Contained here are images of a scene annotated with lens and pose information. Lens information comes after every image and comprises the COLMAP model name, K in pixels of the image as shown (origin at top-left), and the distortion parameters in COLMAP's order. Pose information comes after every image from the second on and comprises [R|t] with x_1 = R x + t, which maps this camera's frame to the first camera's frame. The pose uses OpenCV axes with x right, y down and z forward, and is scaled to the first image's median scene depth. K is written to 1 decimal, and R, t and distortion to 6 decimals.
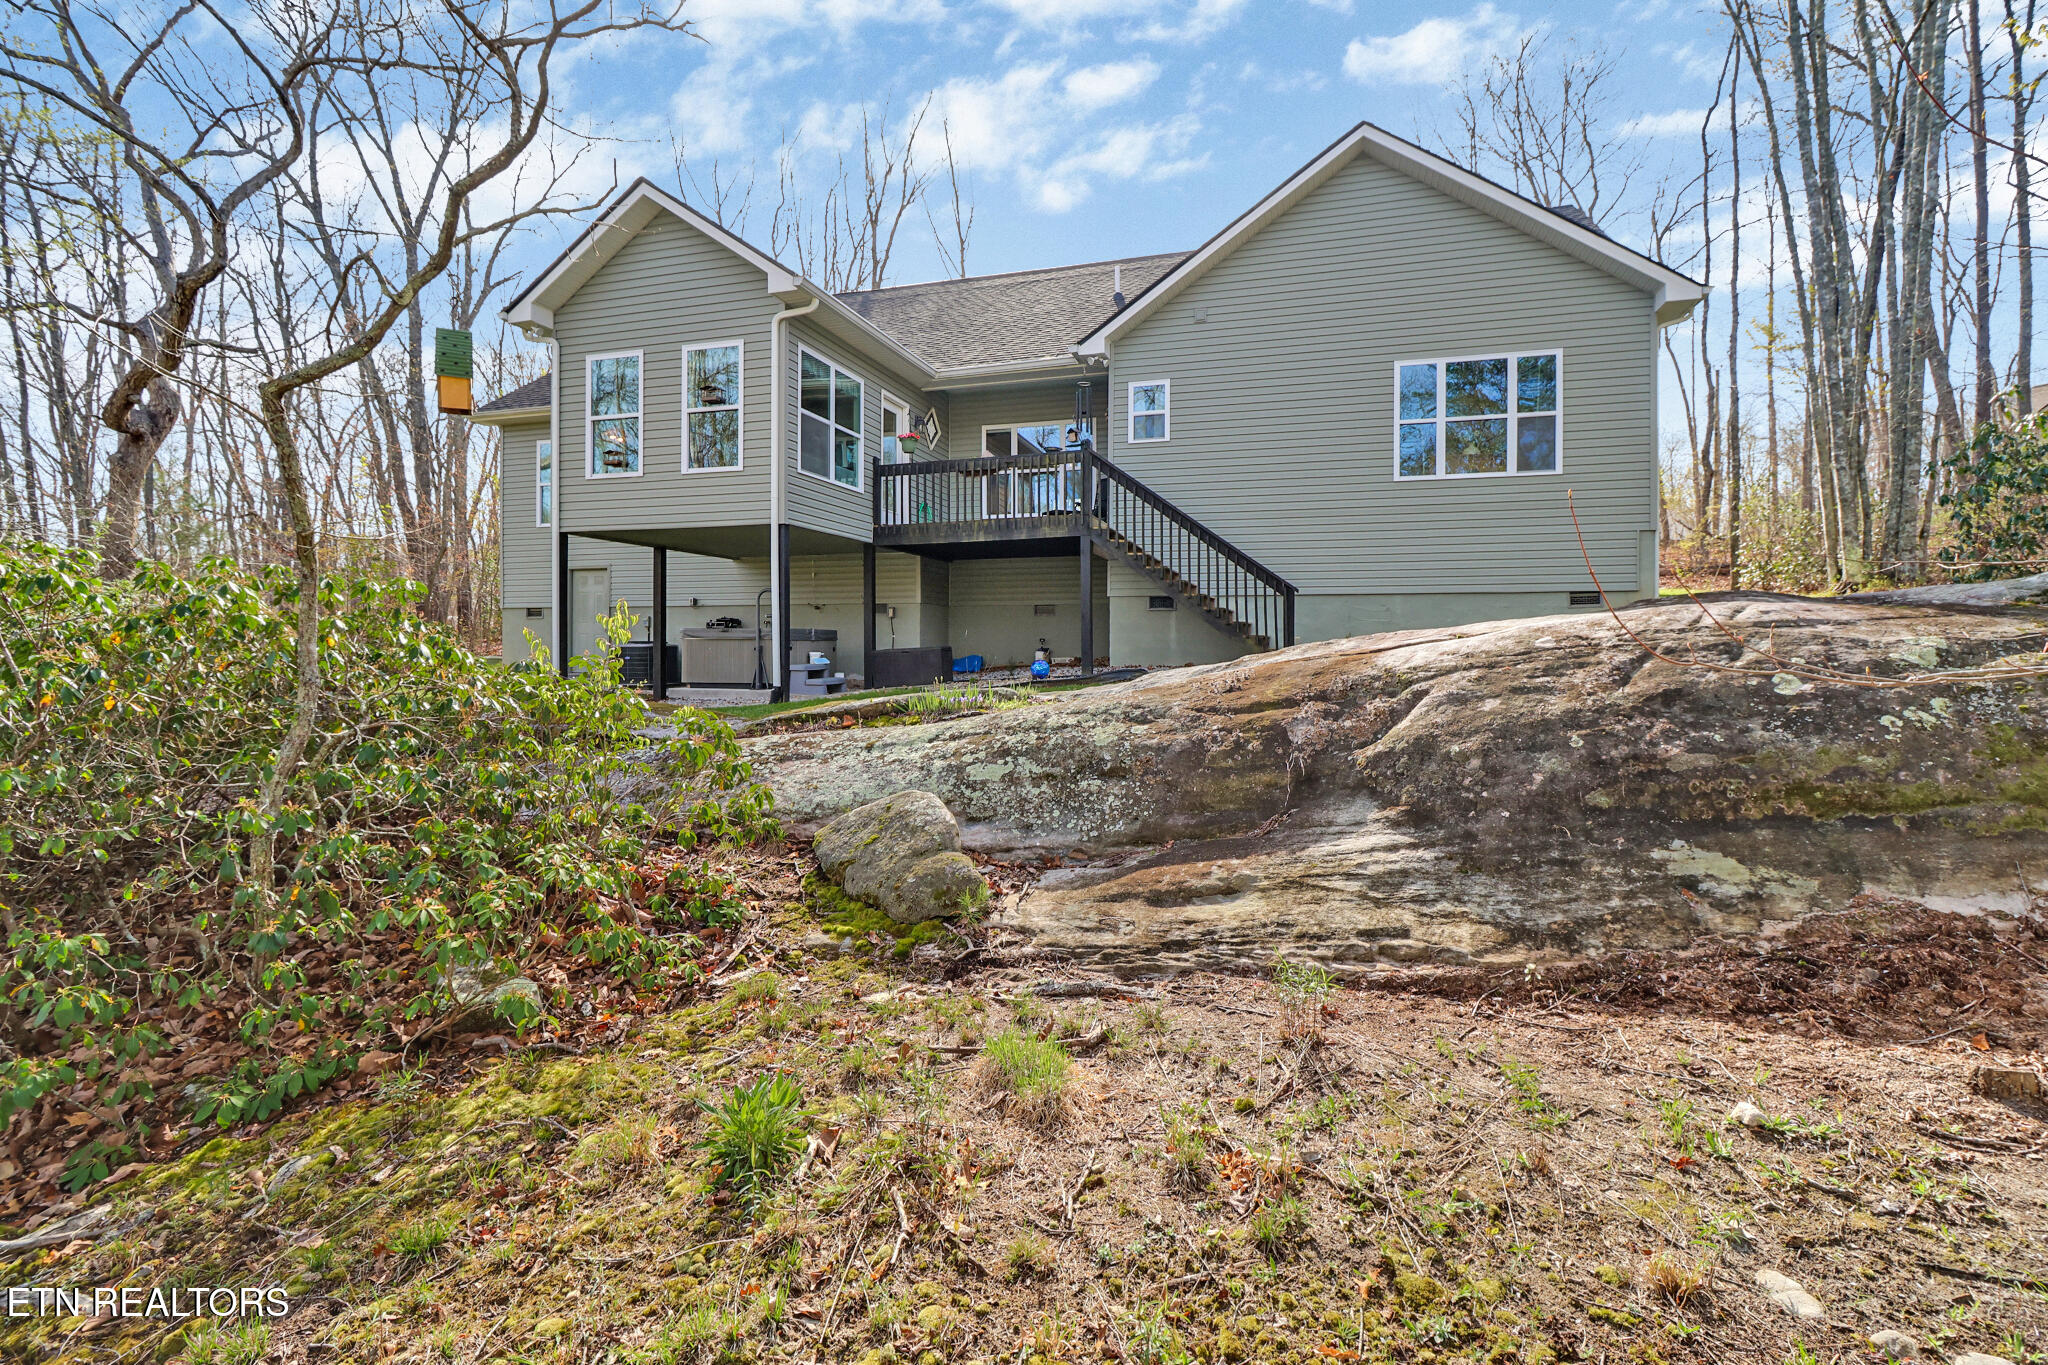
lens RADIAL K [[946.5, 0, 1034.6], [0, 946.5, 645.1], [0, 0, 1]] dist [0.009742, -0.011920]
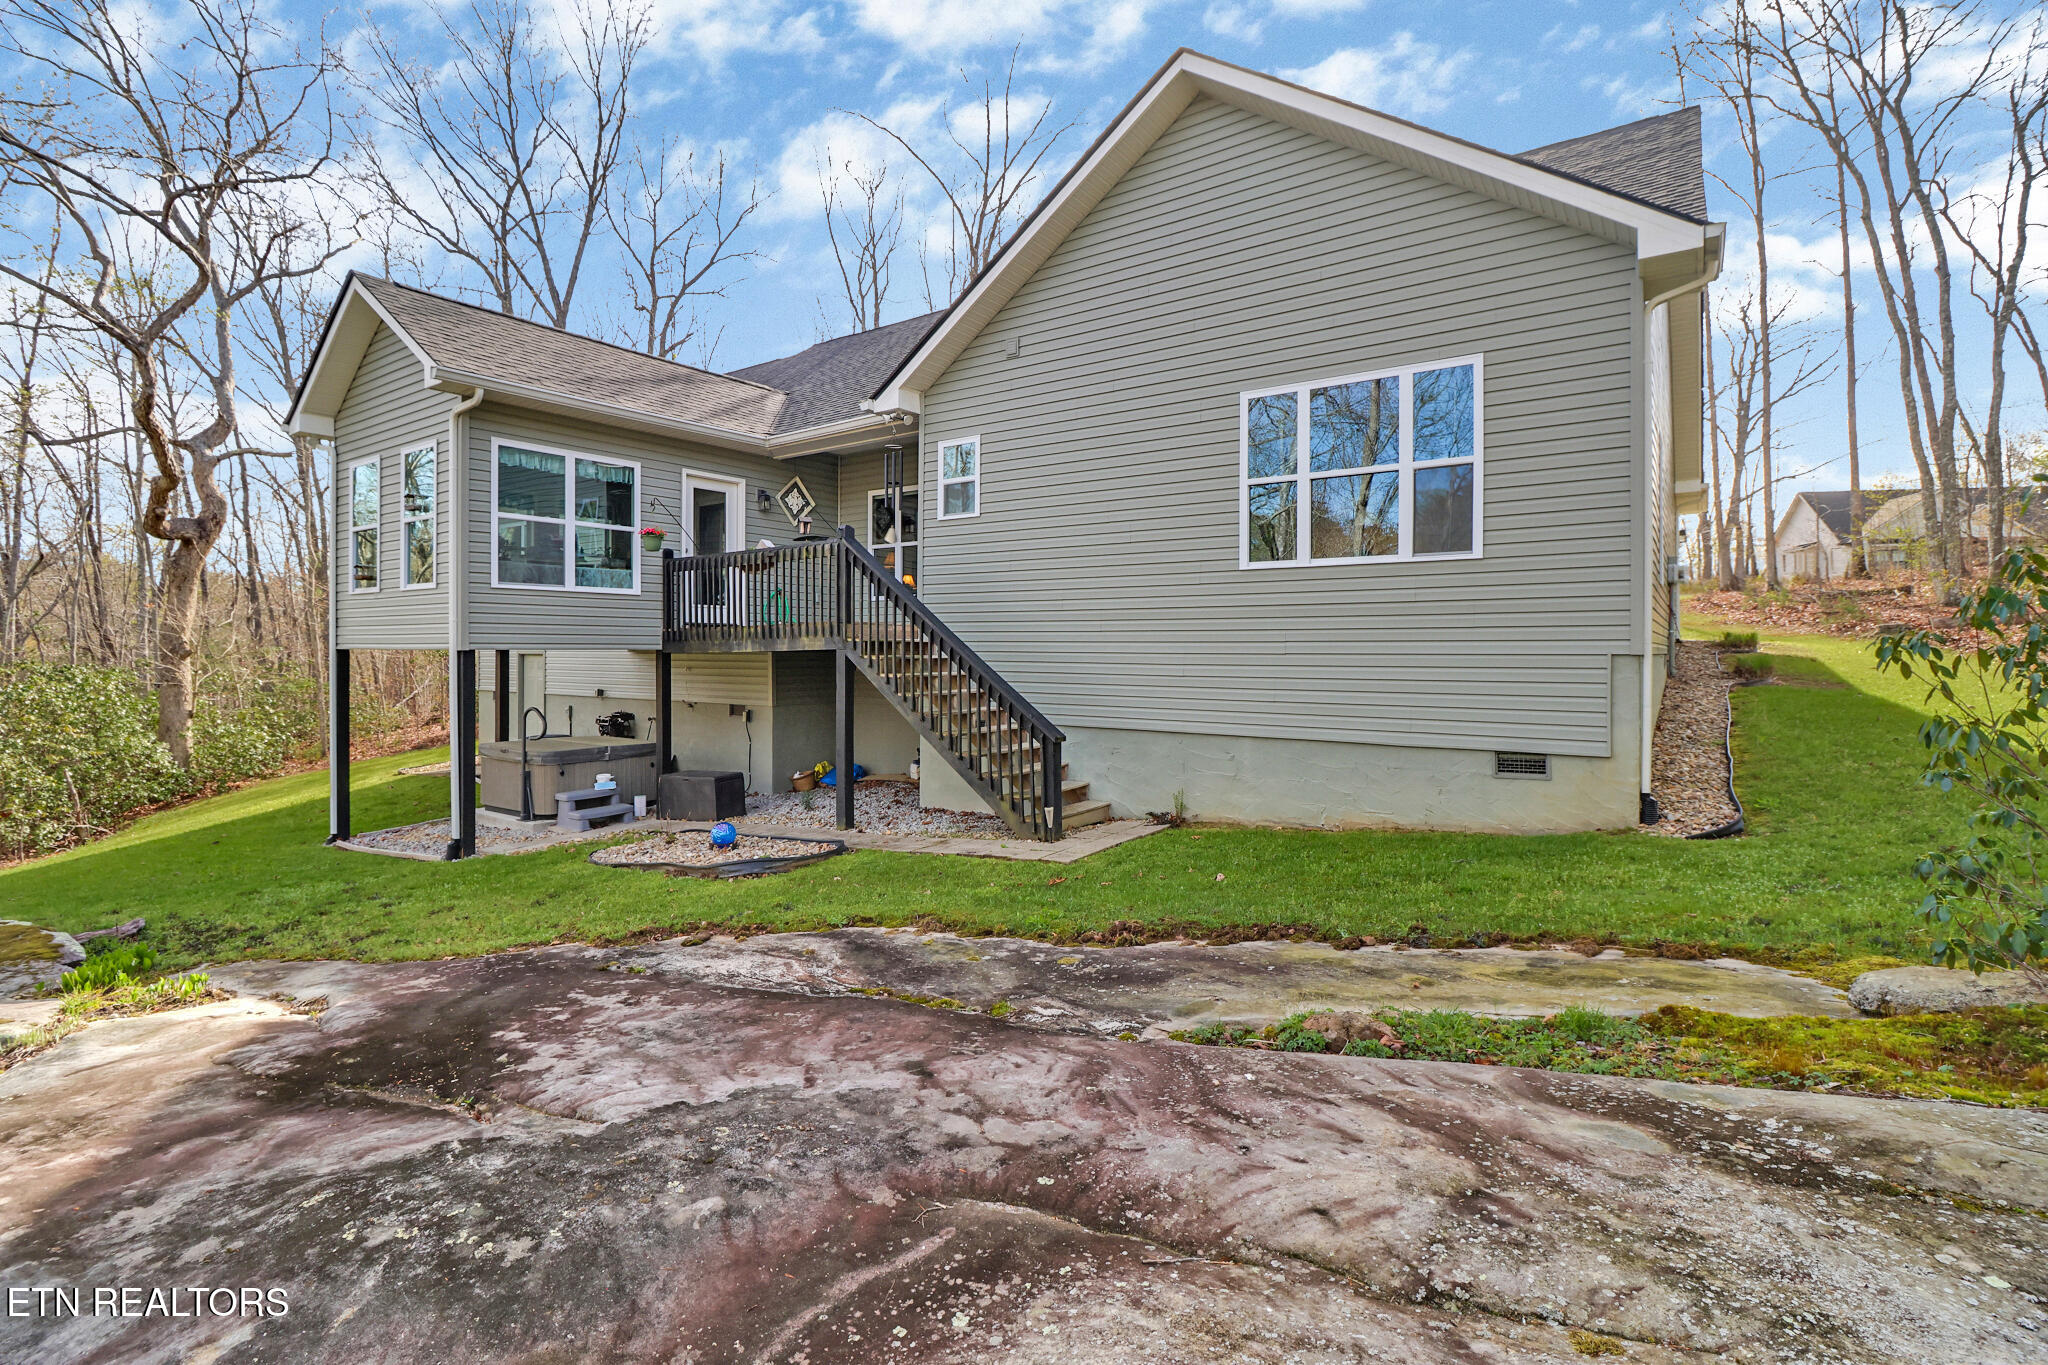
lens RADIAL K [[946.5, 0, 1030.9], [0, 946.5, 638.2], [0, 0, 1]] dist [0.009742, -0.011920]
pose [[0.950253, -0.005979, -0.311421, 0.420821], [0.003994, 0.999967, -0.007013, -0.112900], [0.311453, 0.005420, 0.950246, 0.294730]]
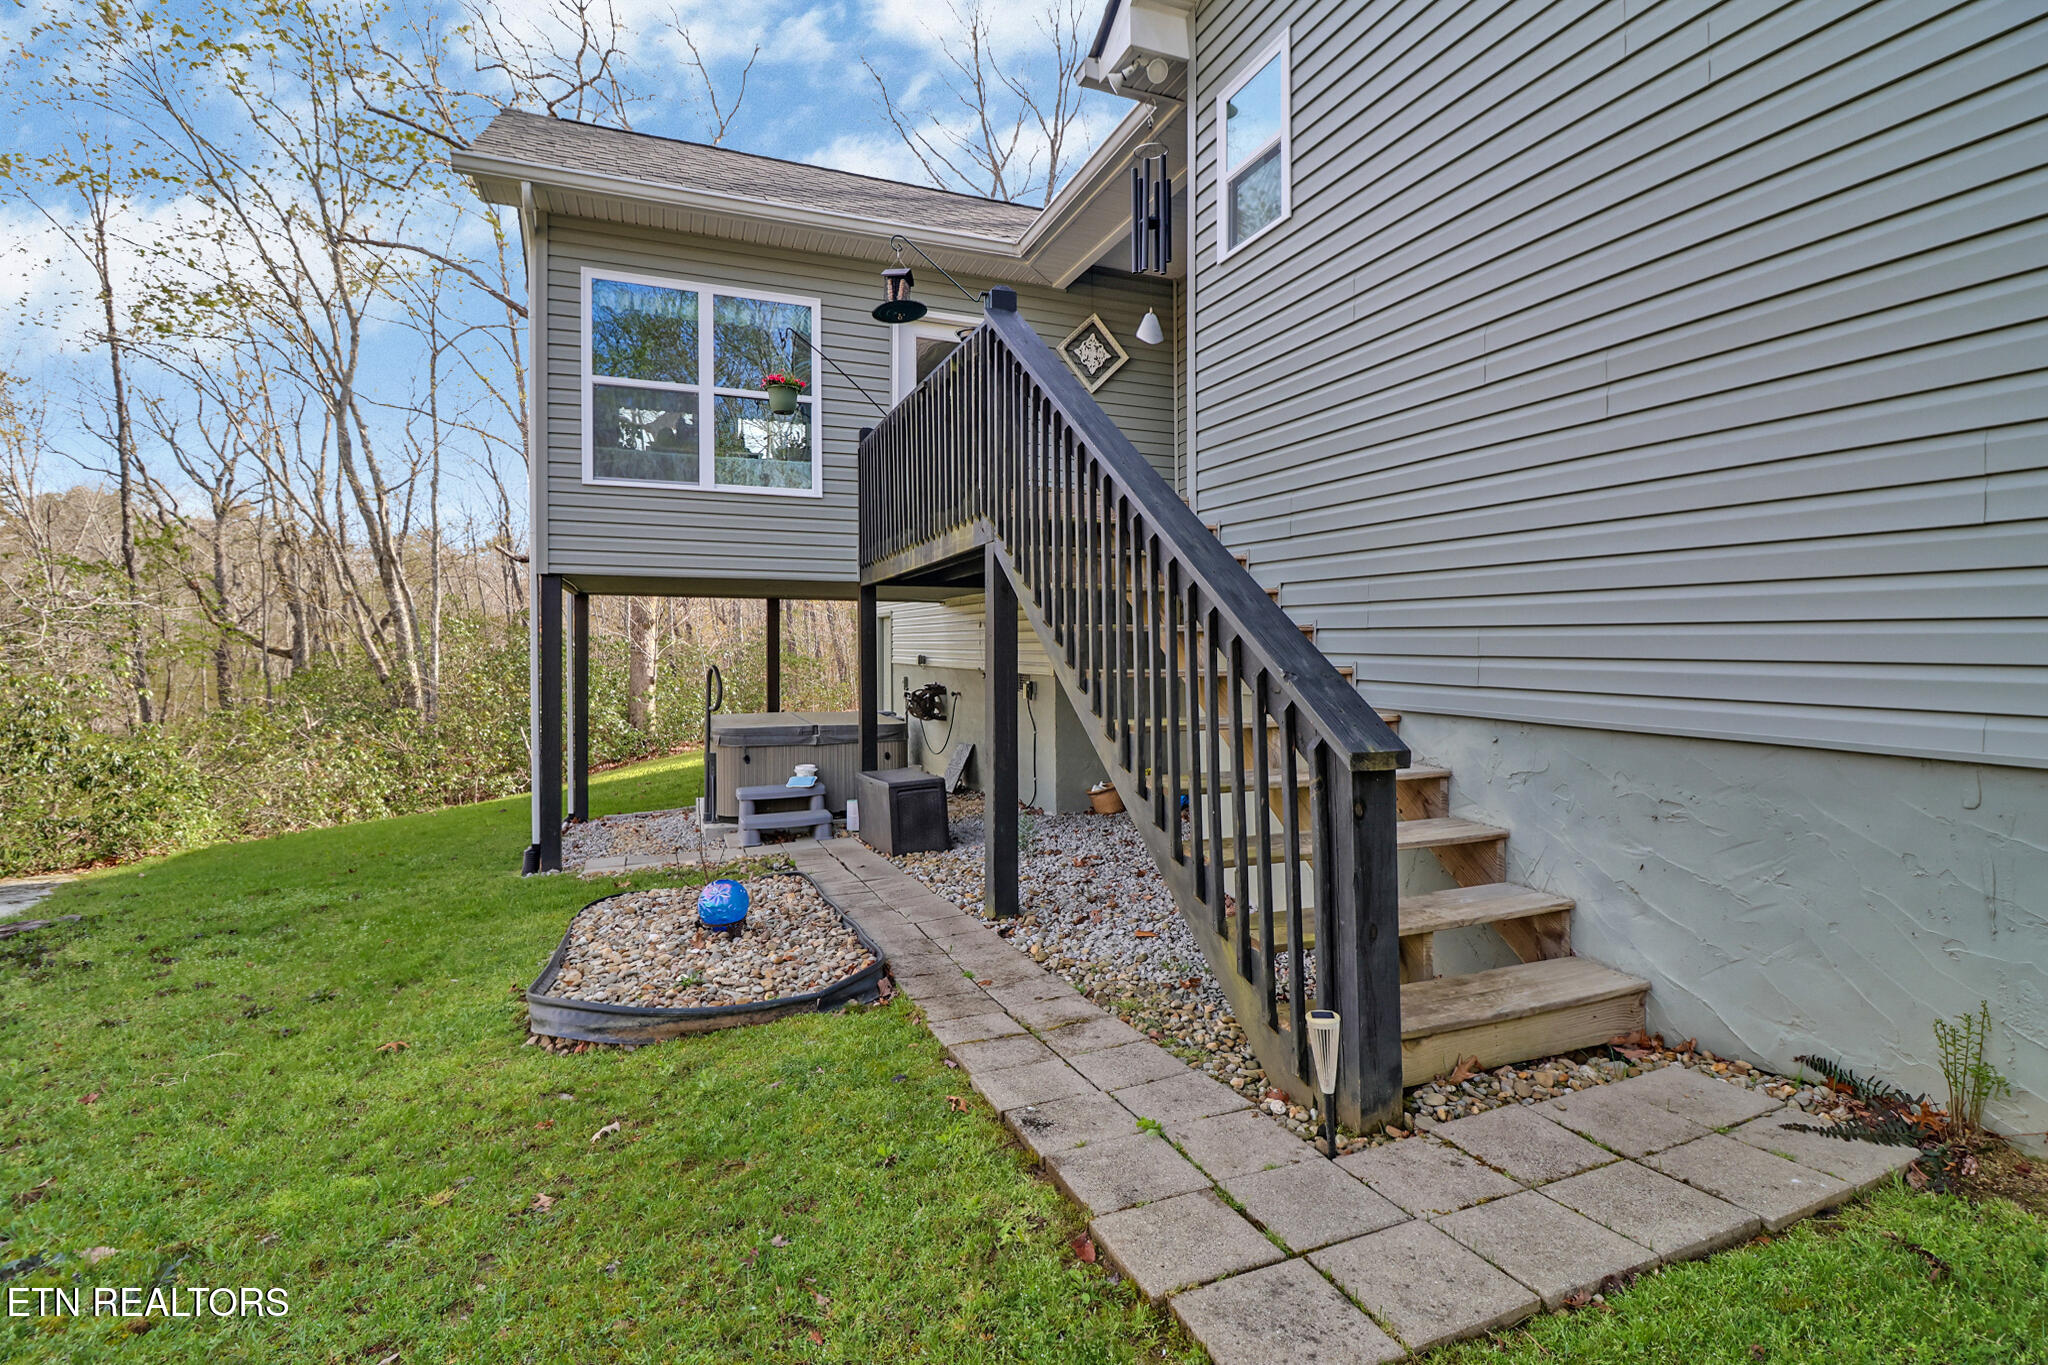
lens RADIAL K [[946.5, 0, 1024.7], [0, 946.5, 620.8], [0, 0, 1]] dist [0.009742, -0.011920]
pose [[0.620279, -0.021821, -0.784078, 0.337508], [0.003645, 0.999682, -0.024937, -0.071208], [0.784373, 0.012609, 0.620161, 0.744392]]
